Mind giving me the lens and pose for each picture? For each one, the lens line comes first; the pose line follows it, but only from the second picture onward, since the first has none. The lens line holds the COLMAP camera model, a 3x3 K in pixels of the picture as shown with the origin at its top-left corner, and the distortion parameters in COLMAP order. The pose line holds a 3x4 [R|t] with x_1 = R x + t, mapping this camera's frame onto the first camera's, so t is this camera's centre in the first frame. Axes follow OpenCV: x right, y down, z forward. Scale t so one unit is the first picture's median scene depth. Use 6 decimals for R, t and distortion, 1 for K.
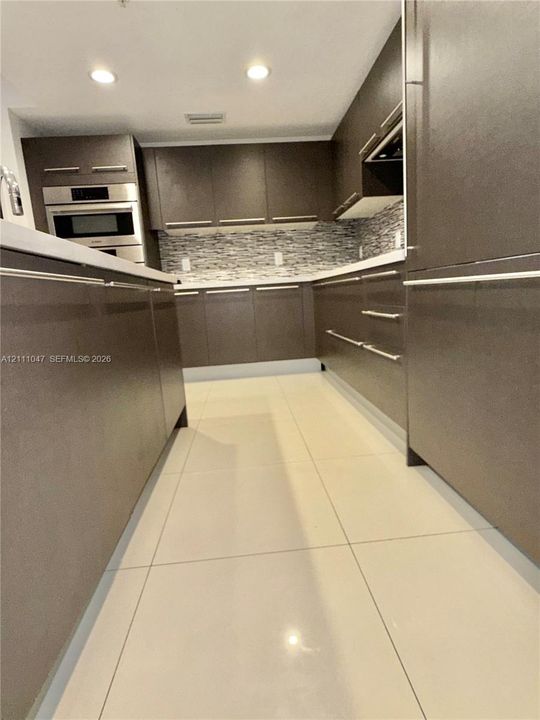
lens RADIAL K [[386.2, 0, 270.0], [0, 386.2, 360.0], [0, 0, 1]] dist [0.004470, -0.000222]
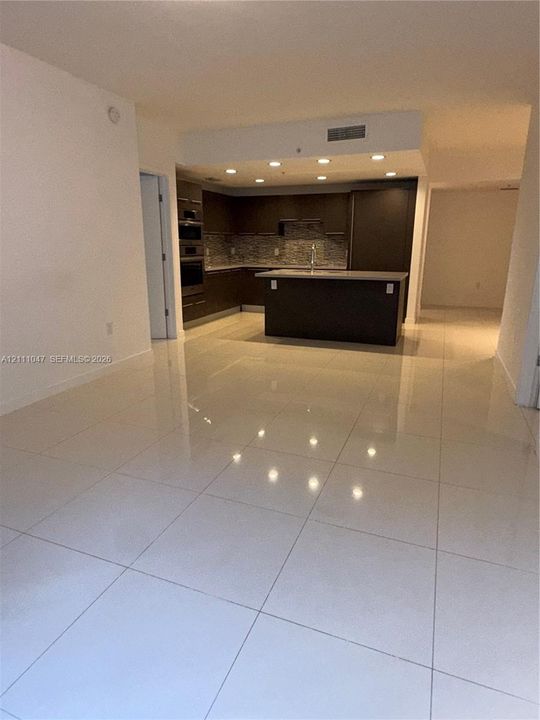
lens RADIAL K [[429.6, 0, 270.0], [0, 429.6, 360.0], [0, 0, 1]] dist [-0.003431, -0.000945]
pose [[0.435816, -0.177575, 0.882344, -1.873693], [0.122258, 0.982937, 0.137432, -0.010240], [-0.891694, 0.047979, 0.450090, -0.137104]]
